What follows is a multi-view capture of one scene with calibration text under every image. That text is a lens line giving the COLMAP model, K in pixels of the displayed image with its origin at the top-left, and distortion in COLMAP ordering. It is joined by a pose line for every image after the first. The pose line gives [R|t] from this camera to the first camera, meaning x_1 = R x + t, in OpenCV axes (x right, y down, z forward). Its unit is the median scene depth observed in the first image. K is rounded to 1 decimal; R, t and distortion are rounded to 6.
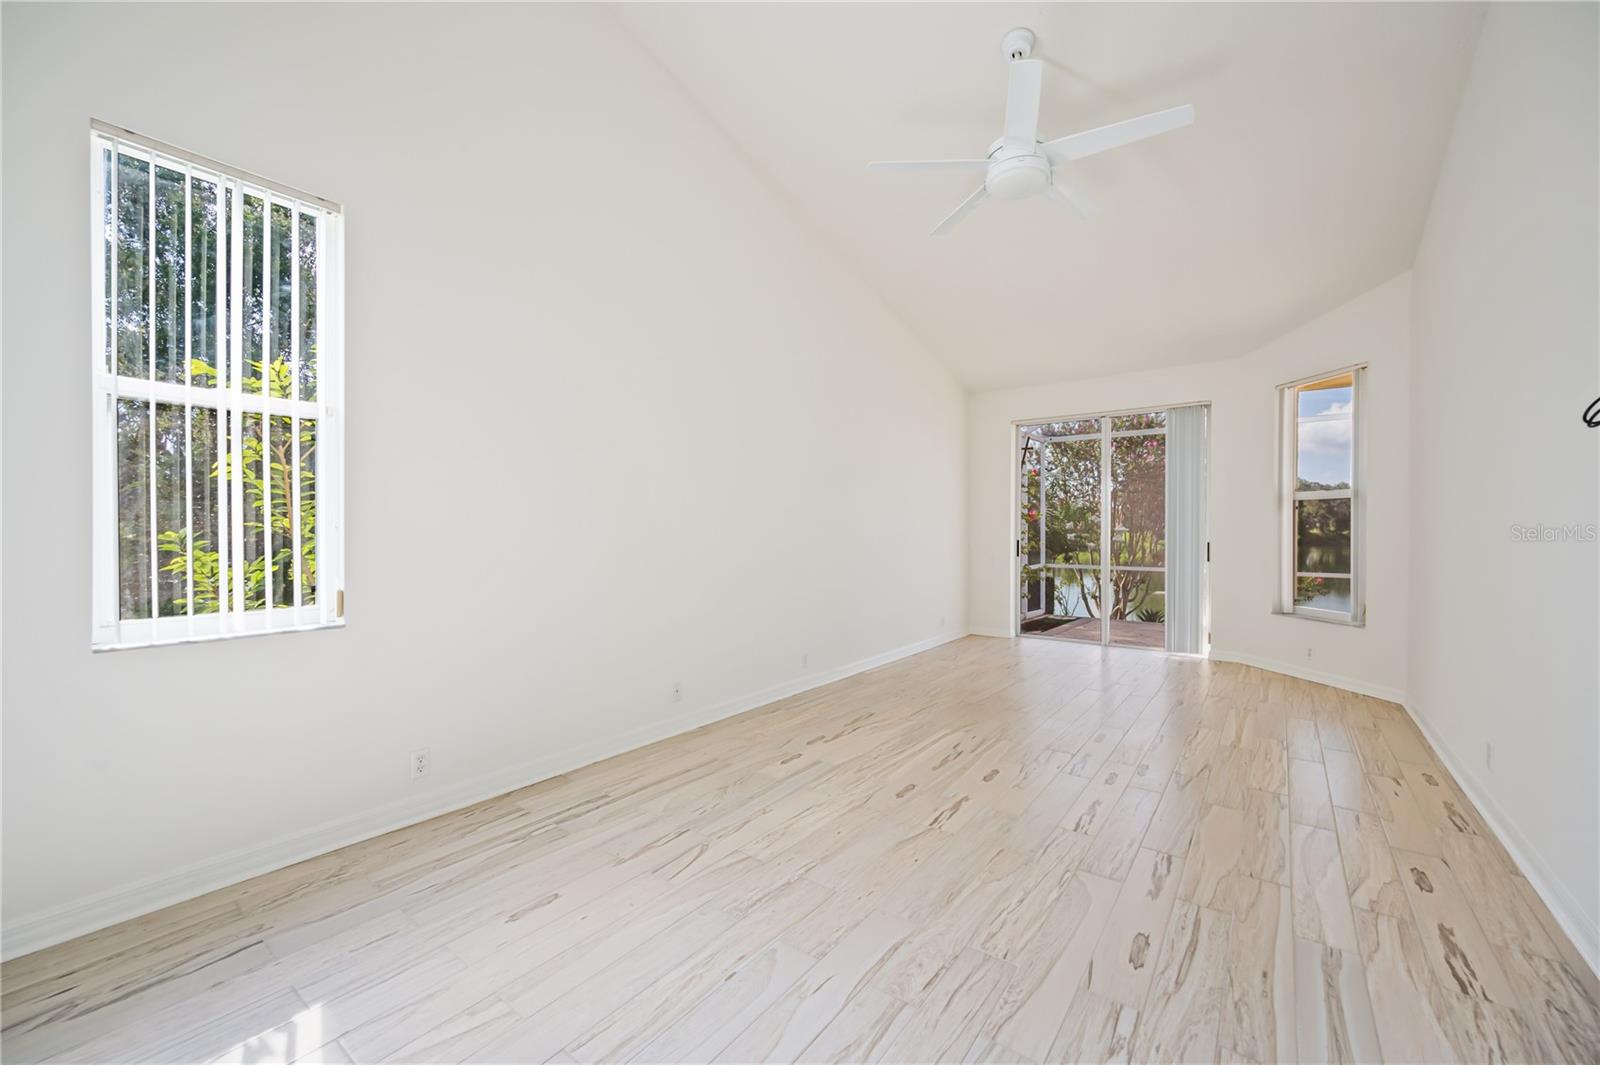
lens RADIAL K [[633.3, 0, 810.3], [0, 633.3, 533.9], [0, 0, 1]] dist [0.002256, -0.001246]
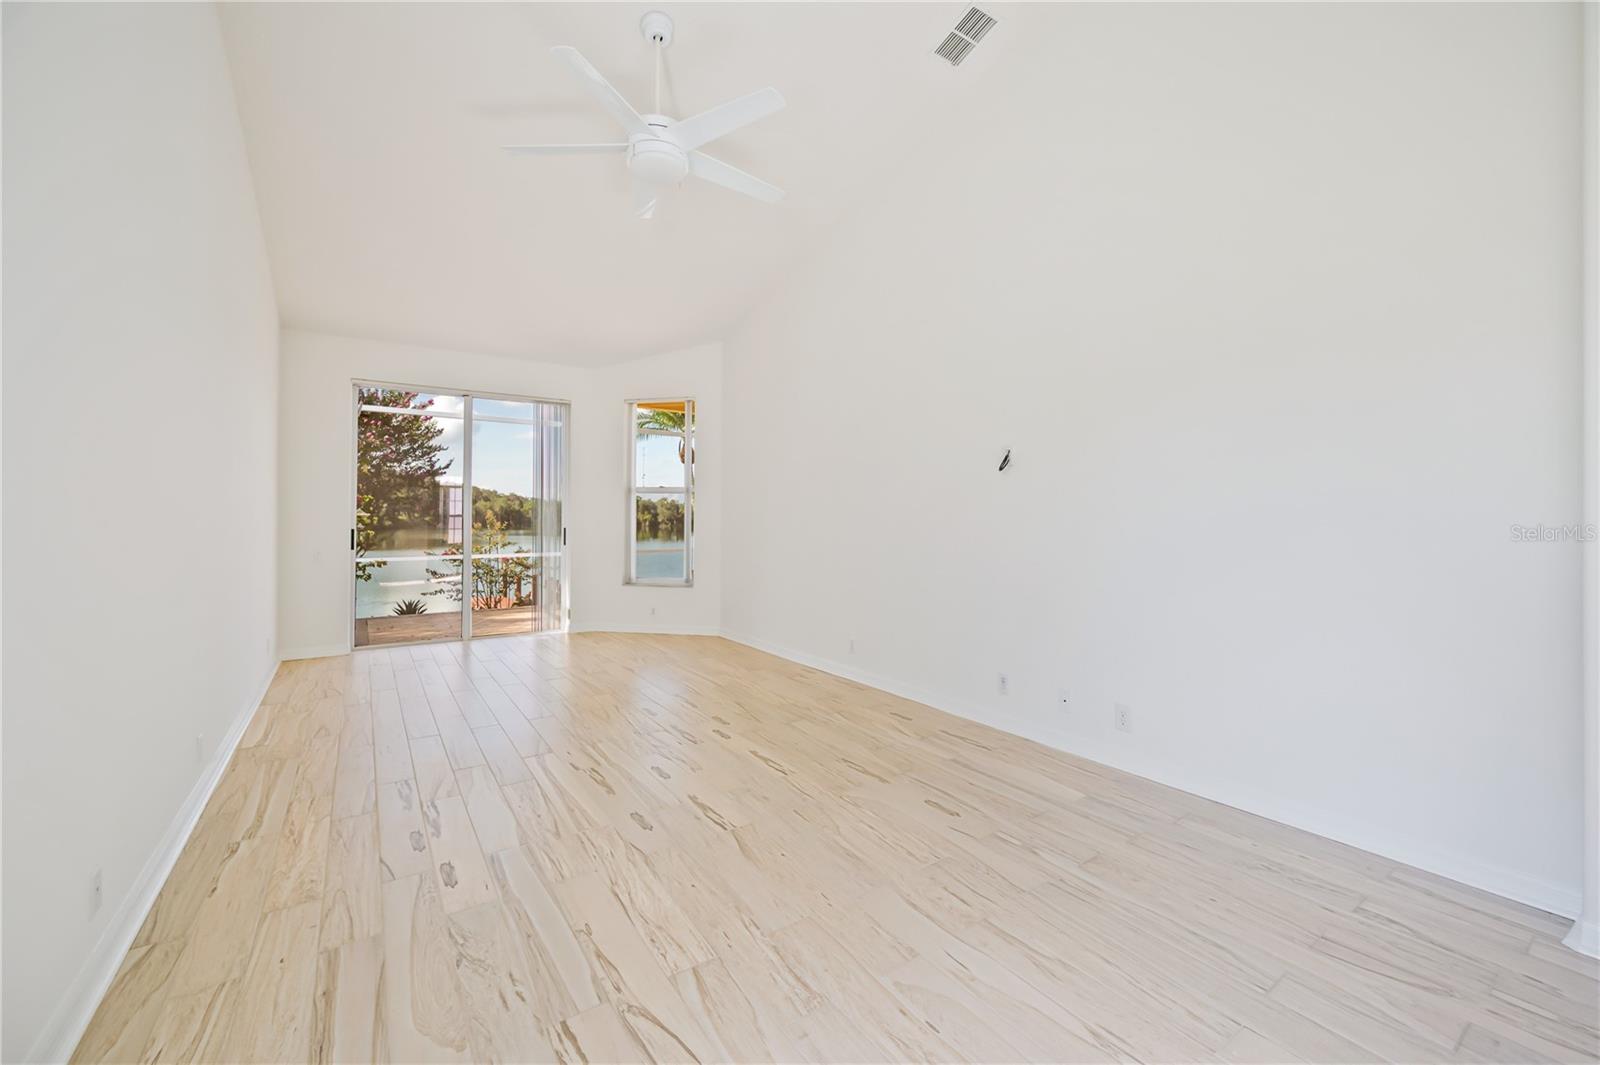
lens RADIAL K [[633.3, 0, 806.3], [0, 633.3, 519.9], [0, 0, 1]] dist [0.002256, -0.001246]
pose [[0.324464, -0.002536, 0.945895, -0.542715], [0.005537, 0.999984, 0.000781, 0.000571], [-0.945882, 0.004984, 0.324473, 0.475929]]
